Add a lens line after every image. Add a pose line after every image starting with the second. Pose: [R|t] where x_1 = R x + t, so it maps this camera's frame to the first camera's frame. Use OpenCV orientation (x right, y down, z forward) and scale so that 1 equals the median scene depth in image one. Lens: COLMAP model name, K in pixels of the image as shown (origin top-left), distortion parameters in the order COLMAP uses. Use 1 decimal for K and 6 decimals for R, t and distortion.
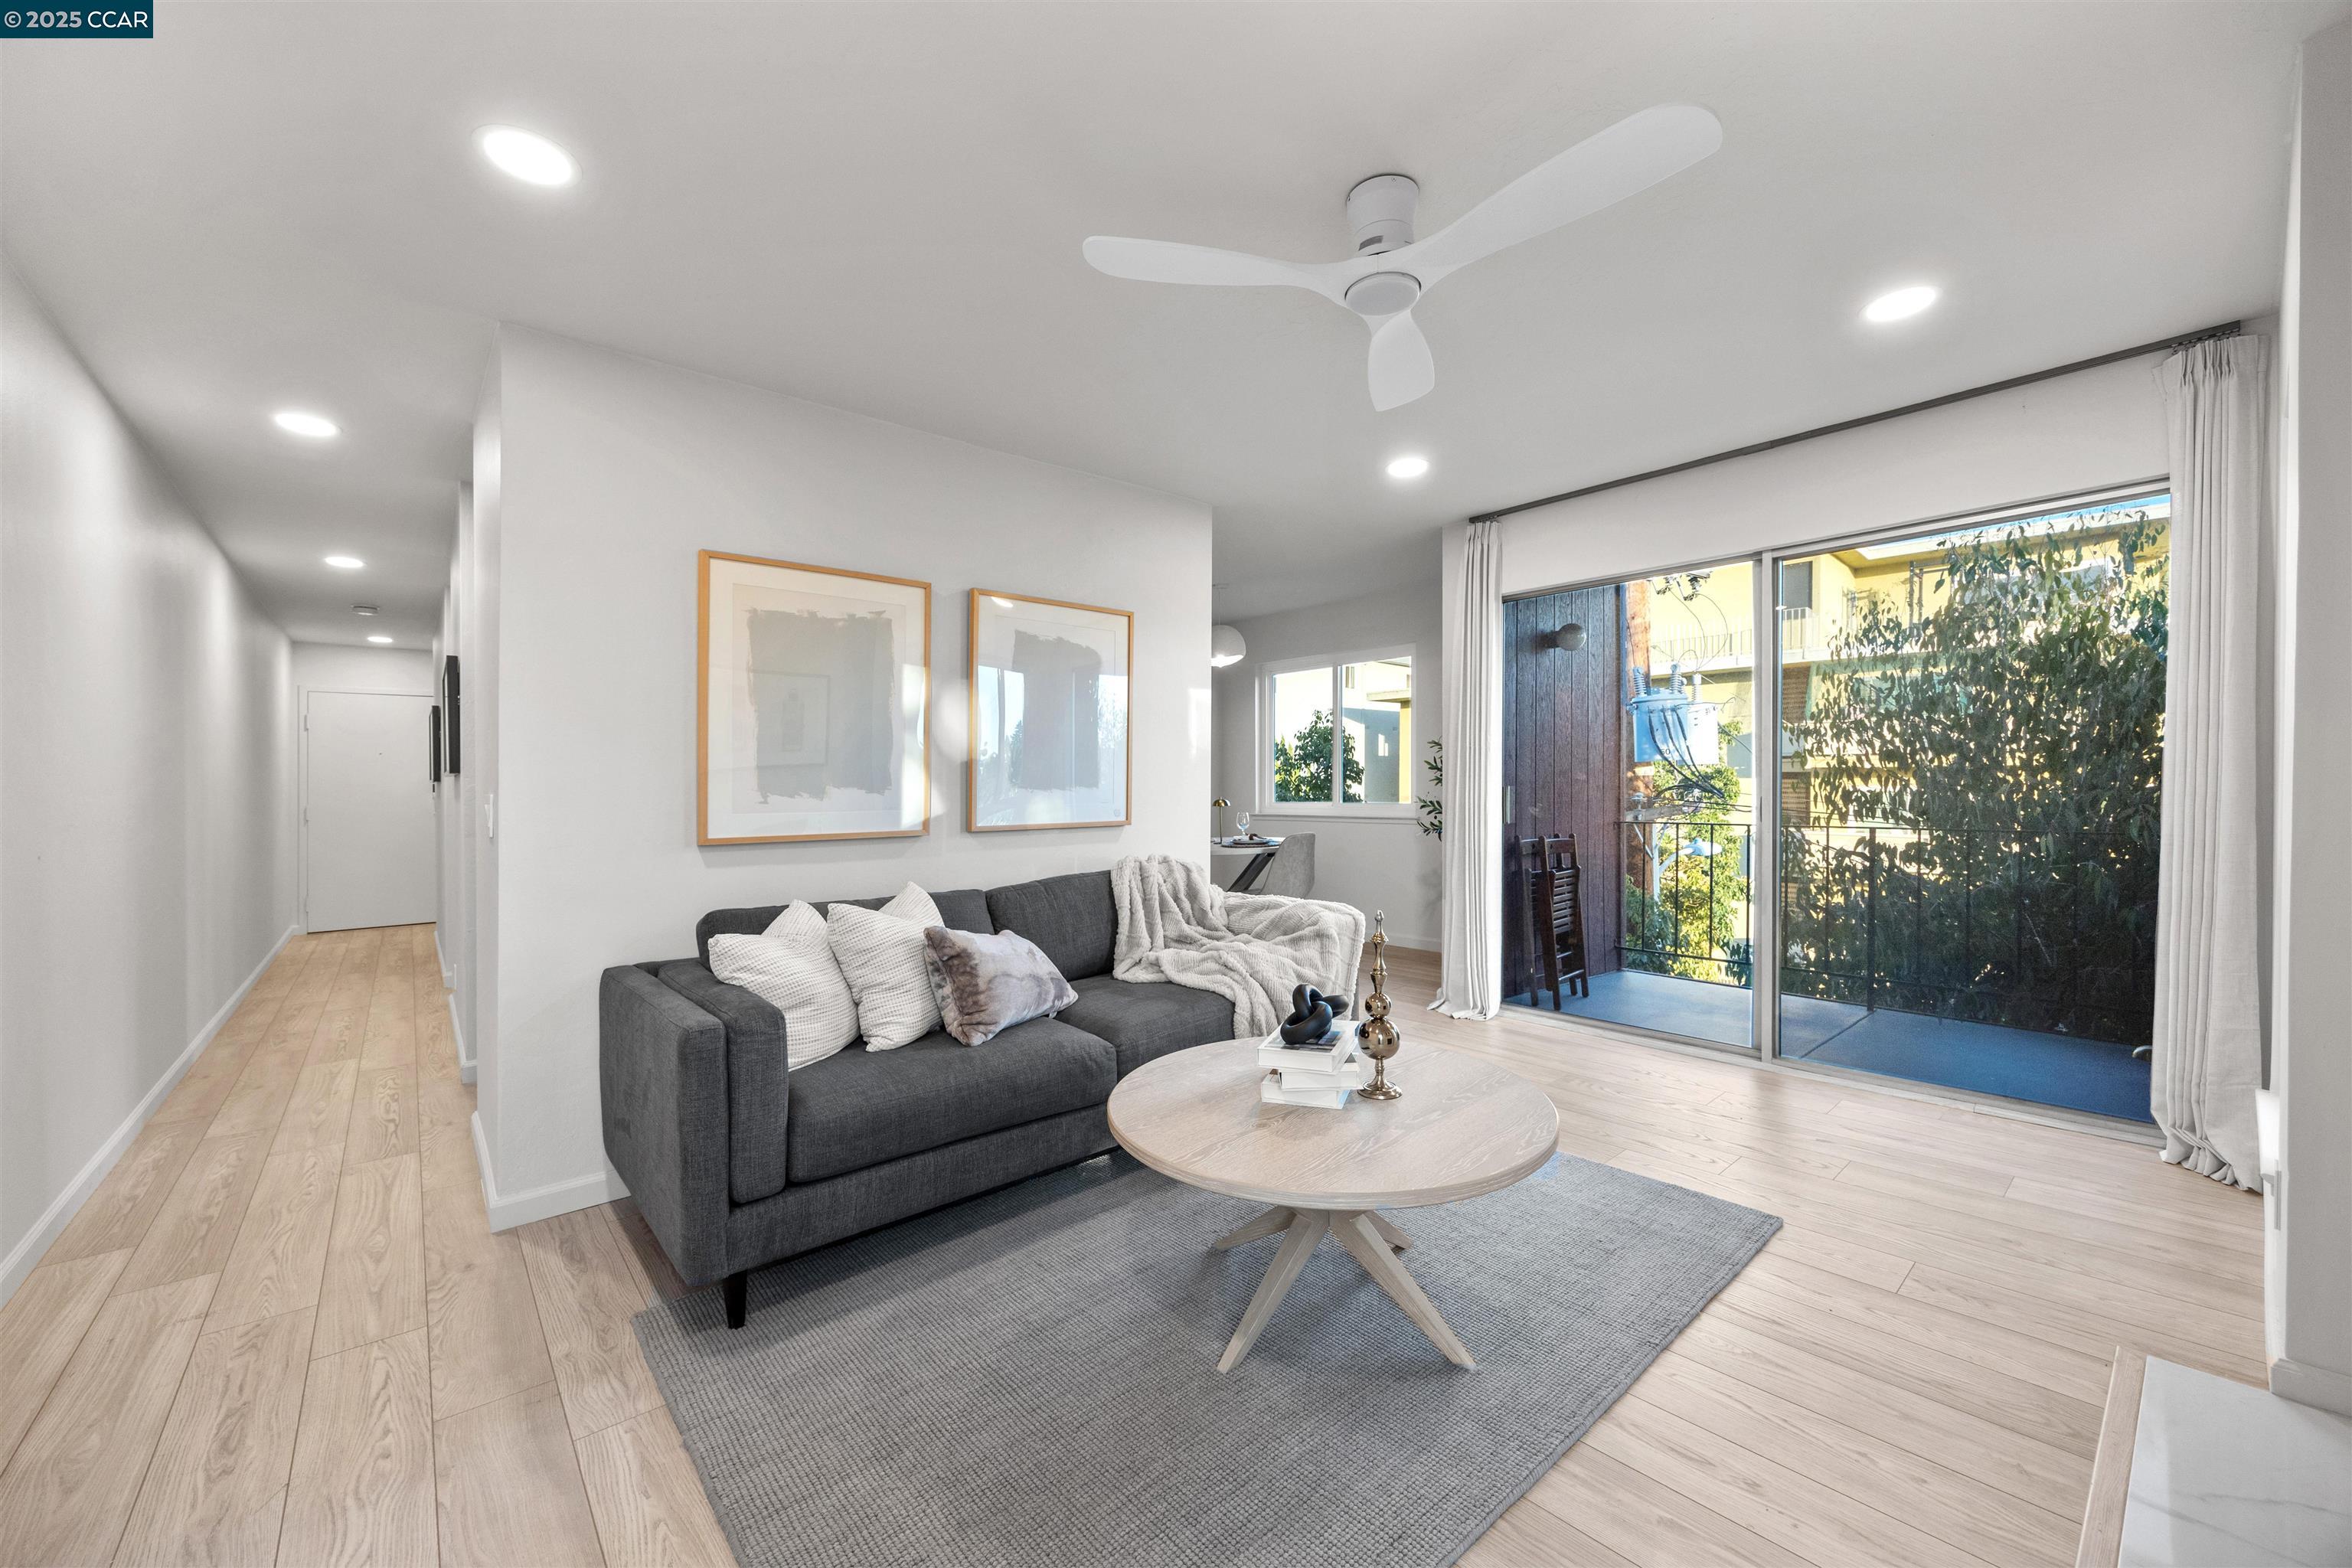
lens RADIAL K [[907.9, 0, 1180.3], [0, 907.9, 778.4], [0, 0, 1]] dist [-0.001854, -0.000137]
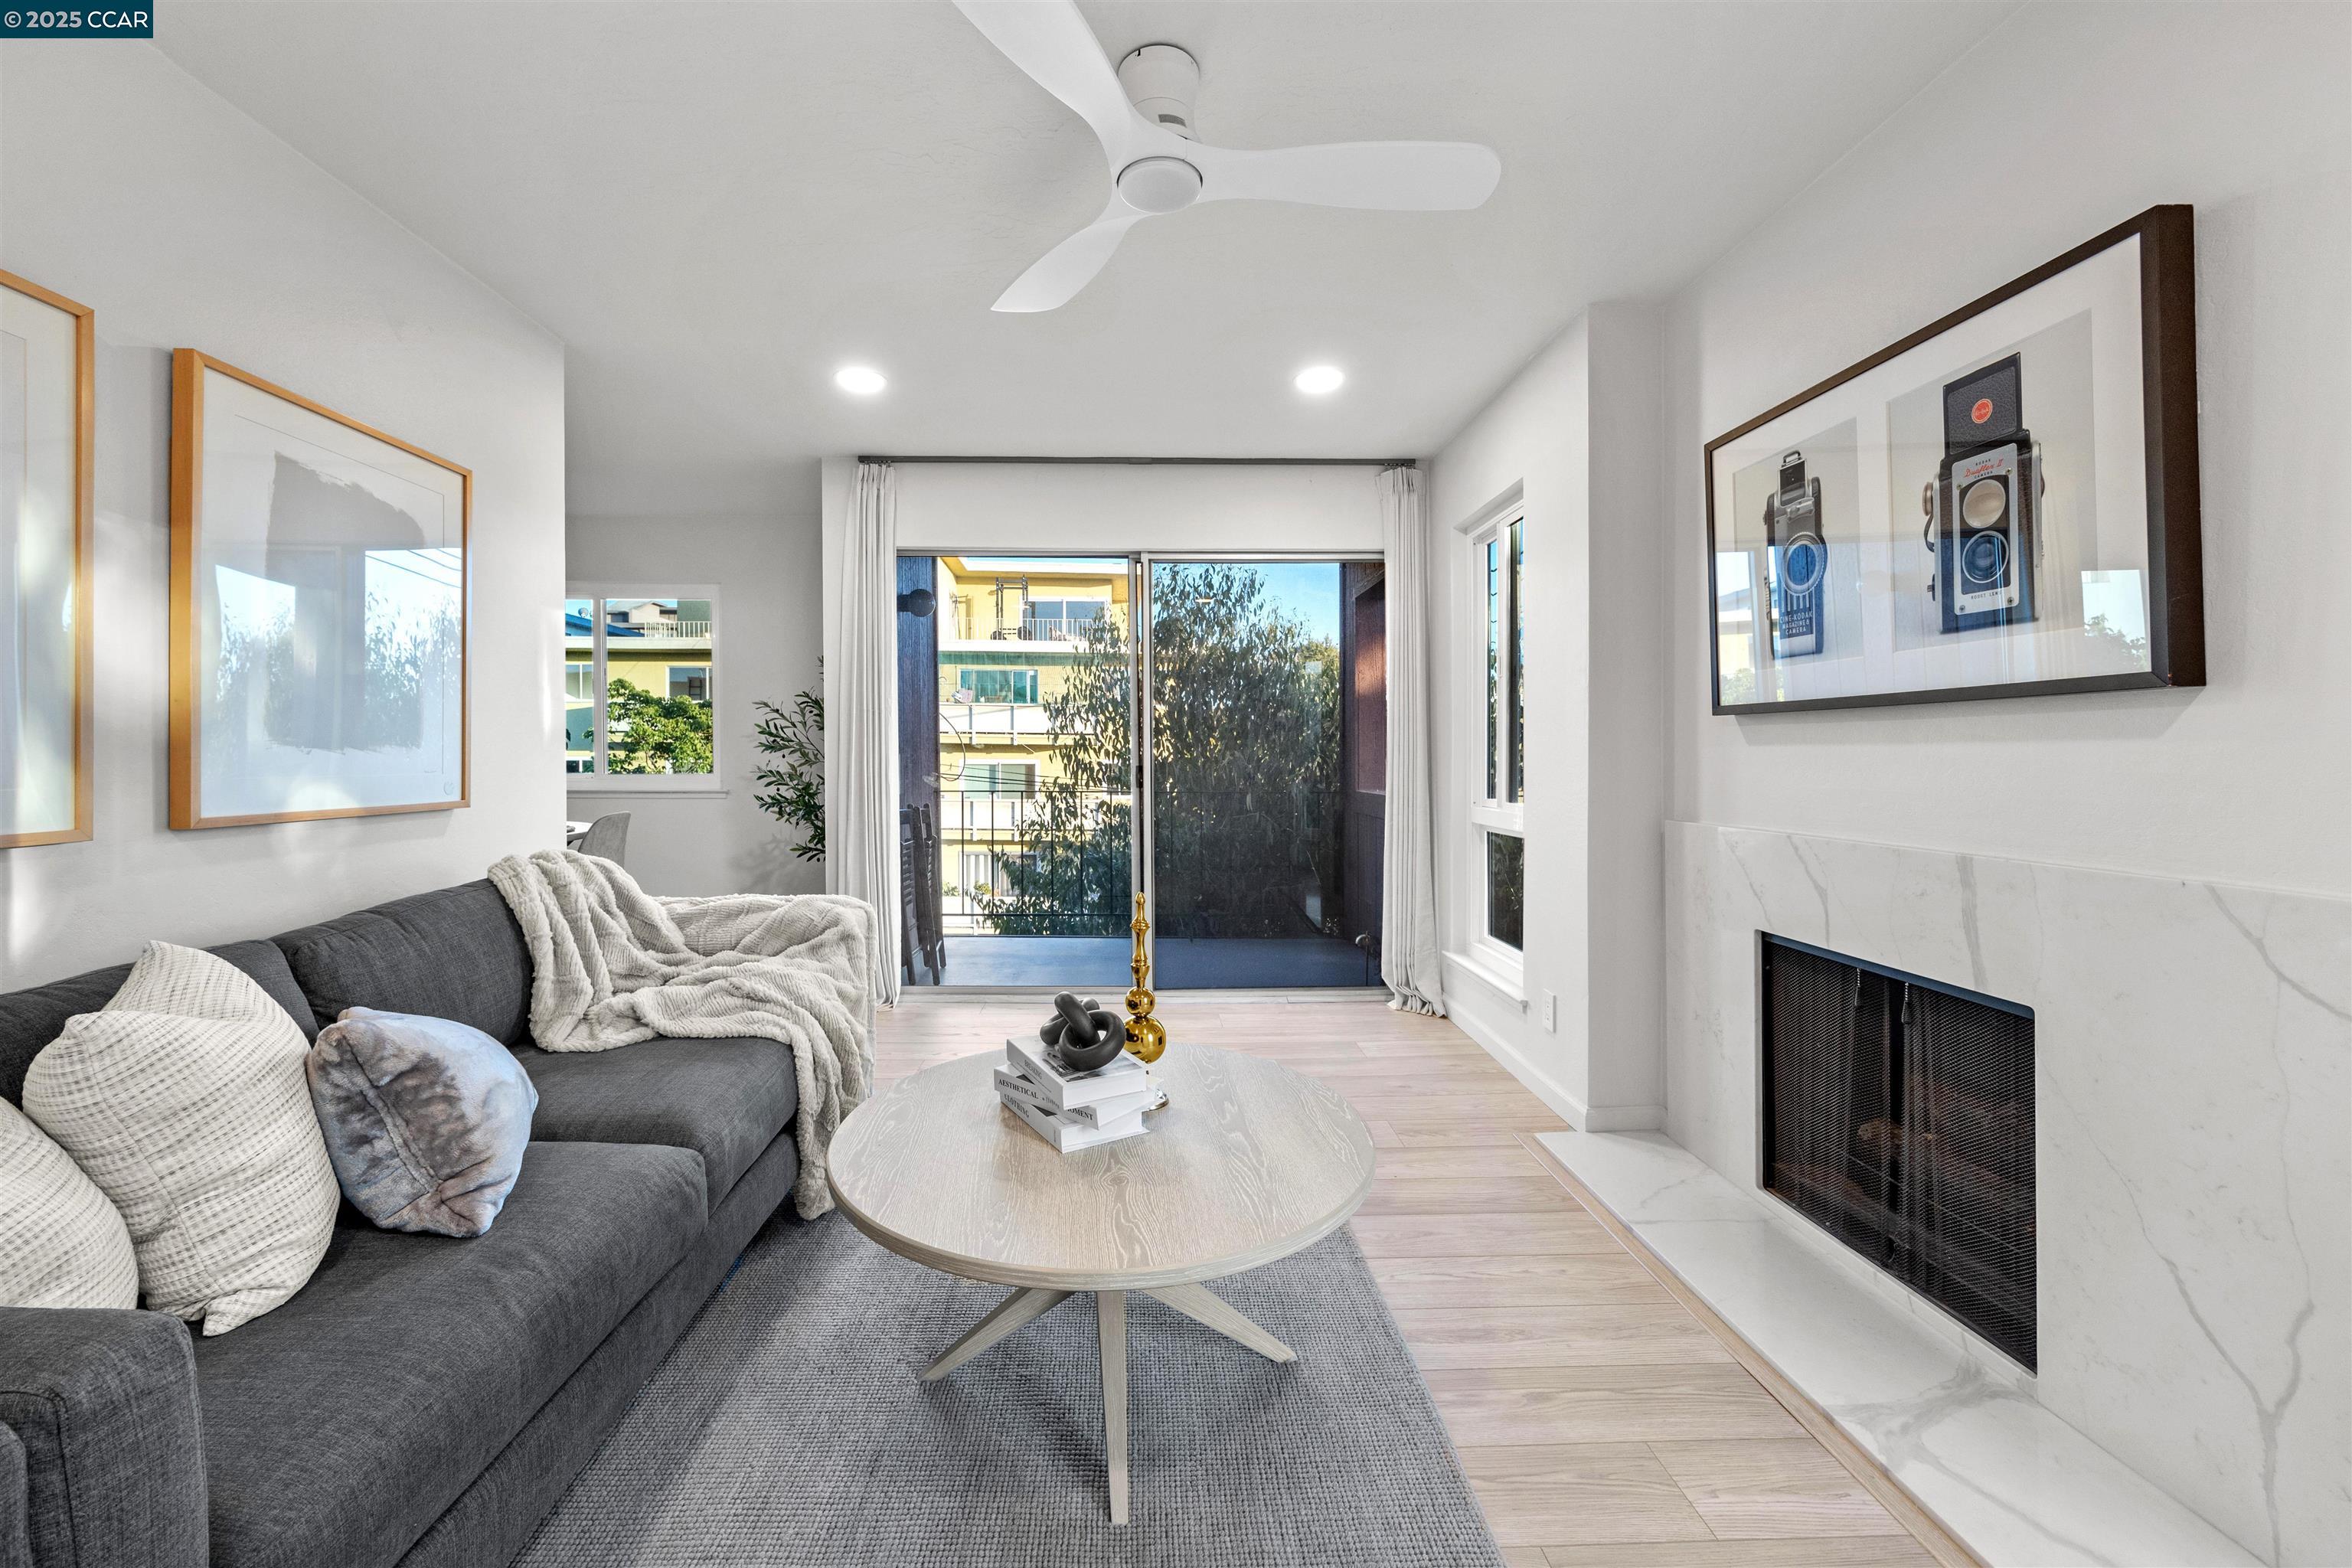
lens RADIAL K [[930.1, 0, 1127.7], [0, 930.1, 754.5], [0, 0, 1]] dist [-0.002950, -0.000301]
pose [[0.647754, 0.011481, 0.761763, -0.337100], [-0.015362, 0.999880, -0.002007, 0.011621], [-0.761695, -0.010402, 0.647853, 0.313937]]
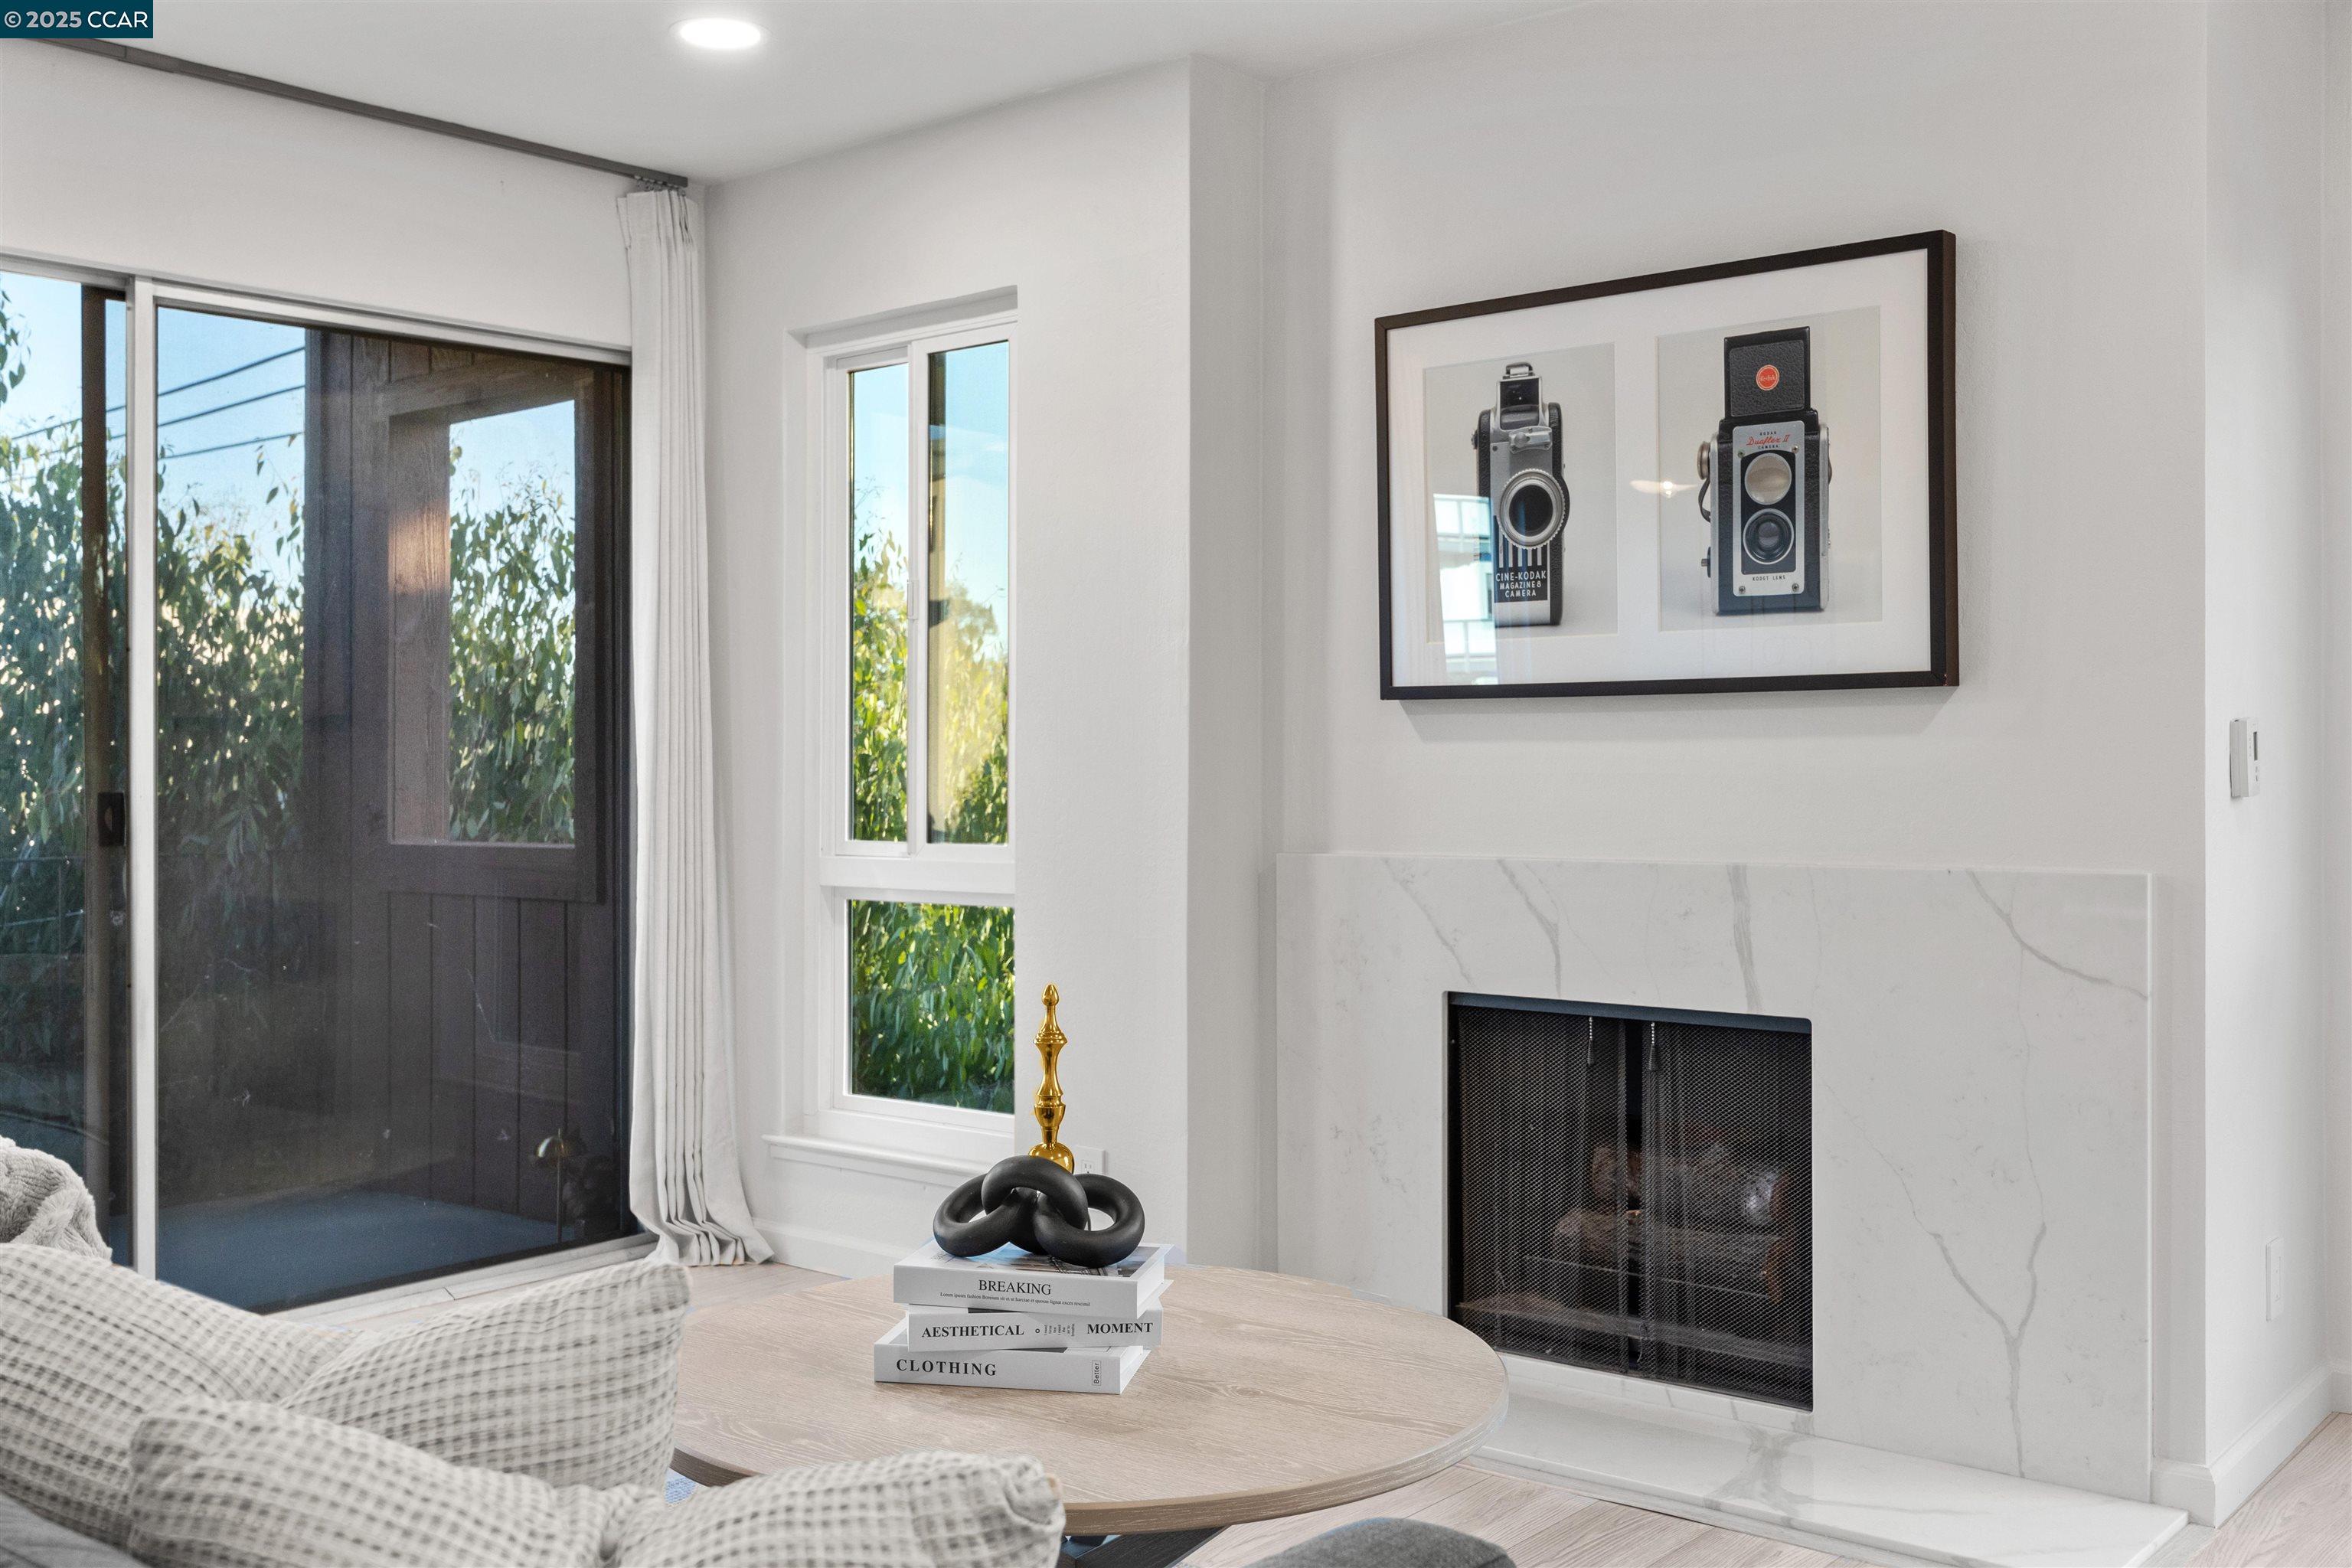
lens RADIAL K [[2313.6, 0, 1140.7], [0, 2313.6, 770.6], [0, 0, 1]] dist [0.006979, 0.003017]
pose [[-0.153278, 0.007550, 0.988154, -0.802903], [-0.000762, 0.999970, -0.007758, 0.023718], [-0.988183, -0.001942, -0.153267, 0.837339]]
